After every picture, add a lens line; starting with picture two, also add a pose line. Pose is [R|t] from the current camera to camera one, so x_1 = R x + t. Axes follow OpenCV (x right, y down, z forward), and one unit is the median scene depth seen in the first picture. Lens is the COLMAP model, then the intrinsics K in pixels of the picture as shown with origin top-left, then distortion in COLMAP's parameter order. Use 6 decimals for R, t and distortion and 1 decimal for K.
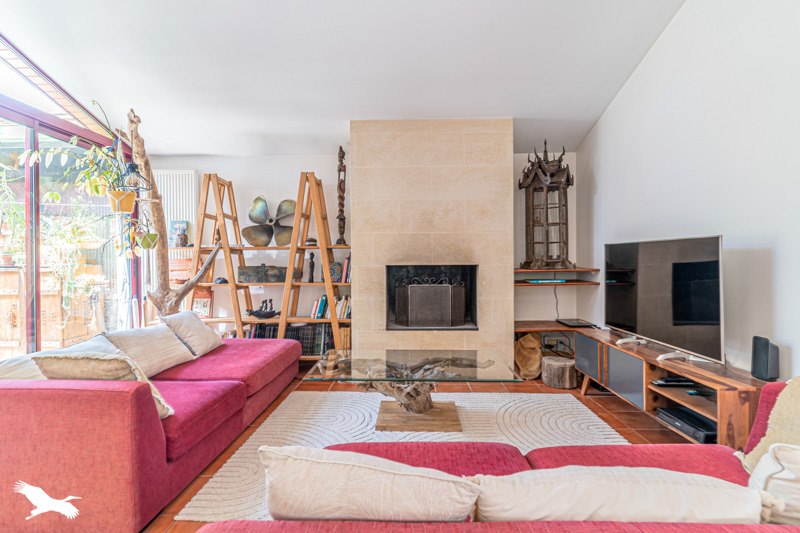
lens RADIAL K [[389.2, 0, 397.1], [0, 389.2, 263.7], [0, 0, 1]] dist [-0.003730, 0.000052]
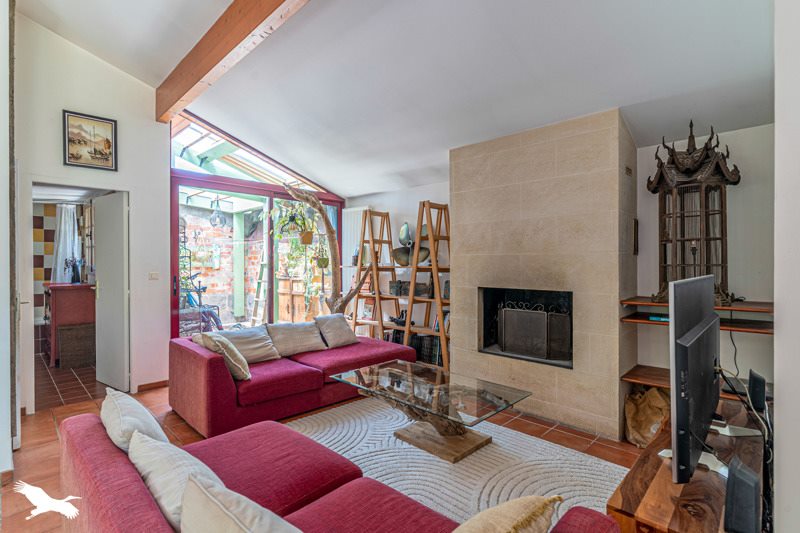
lens RADIAL K [[389.2, 0, 394.6], [0, 389.2, 264.9], [0, 0, 1]] dist [-0.003730, 0.000052]
pose [[0.727757, 0.010075, -0.685761, 0.488842], [-0.015818, 0.999873, -0.002096, -0.046009], [0.685652, 0.012373, 0.727824, 0.116238]]
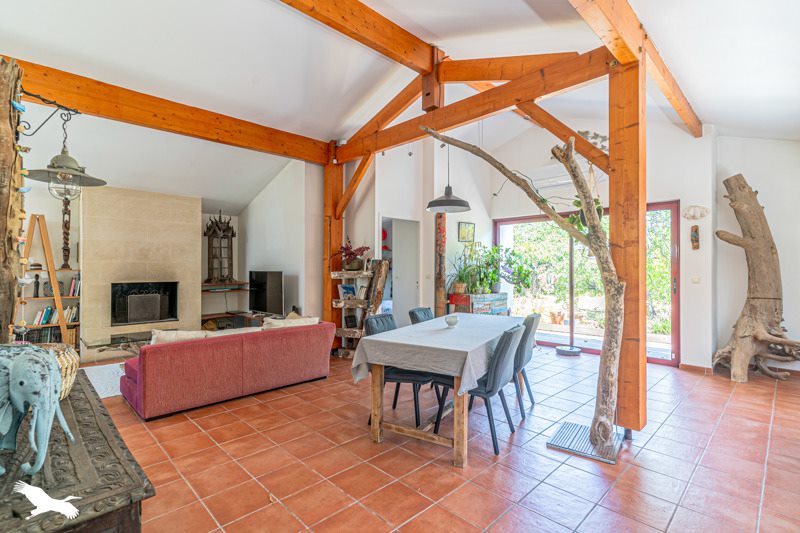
lens RADIAL K [[389.2, 0, 396.4], [0, 389.2, 262.4], [0, 0, 1]] dist [-0.003730, 0.000052]
pose [[0.699654, 0.014880, 0.714327, -0.322280], [0.007376, 0.999579, -0.028047, -0.024697], [-0.714444, 0.024892, 0.699250, -0.816108]]
